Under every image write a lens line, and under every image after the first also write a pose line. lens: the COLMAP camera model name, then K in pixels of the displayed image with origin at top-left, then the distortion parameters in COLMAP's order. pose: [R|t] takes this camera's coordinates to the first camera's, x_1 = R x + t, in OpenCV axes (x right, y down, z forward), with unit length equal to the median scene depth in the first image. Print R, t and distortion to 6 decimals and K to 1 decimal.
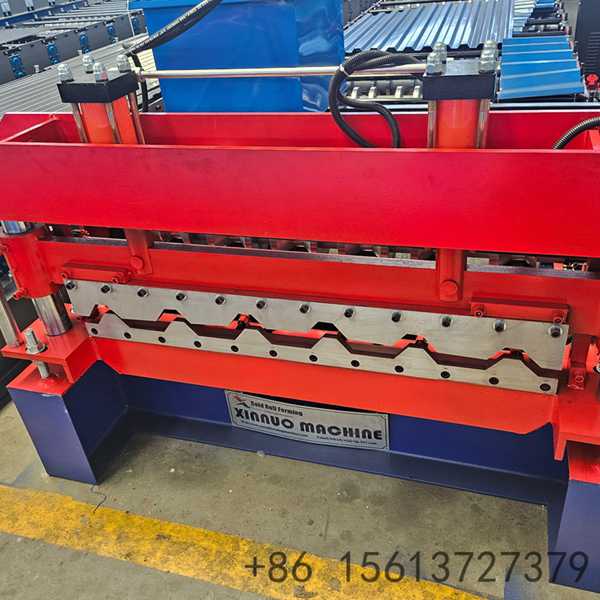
lens RADIAL K [[550.9, 0, 301.0], [0, 550.9, 311.3], [0, 0, 1]] dist [0.061644, -0.056466]
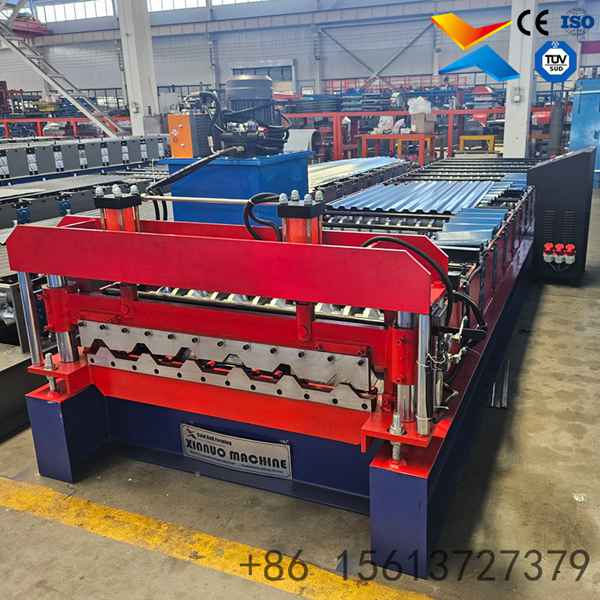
lens RADIAL K [[550.9, 0, 301.0], [0, 550.9, 311.3], [0, 0, 1]] dist [0.061644, -0.056466]
pose [[0.991359, 0.092919, -0.092589, 0.288971], [-0.113437, 0.961727, -0.249426, 0.212803], [0.065869, 0.257774, 0.963957, -0.389798]]
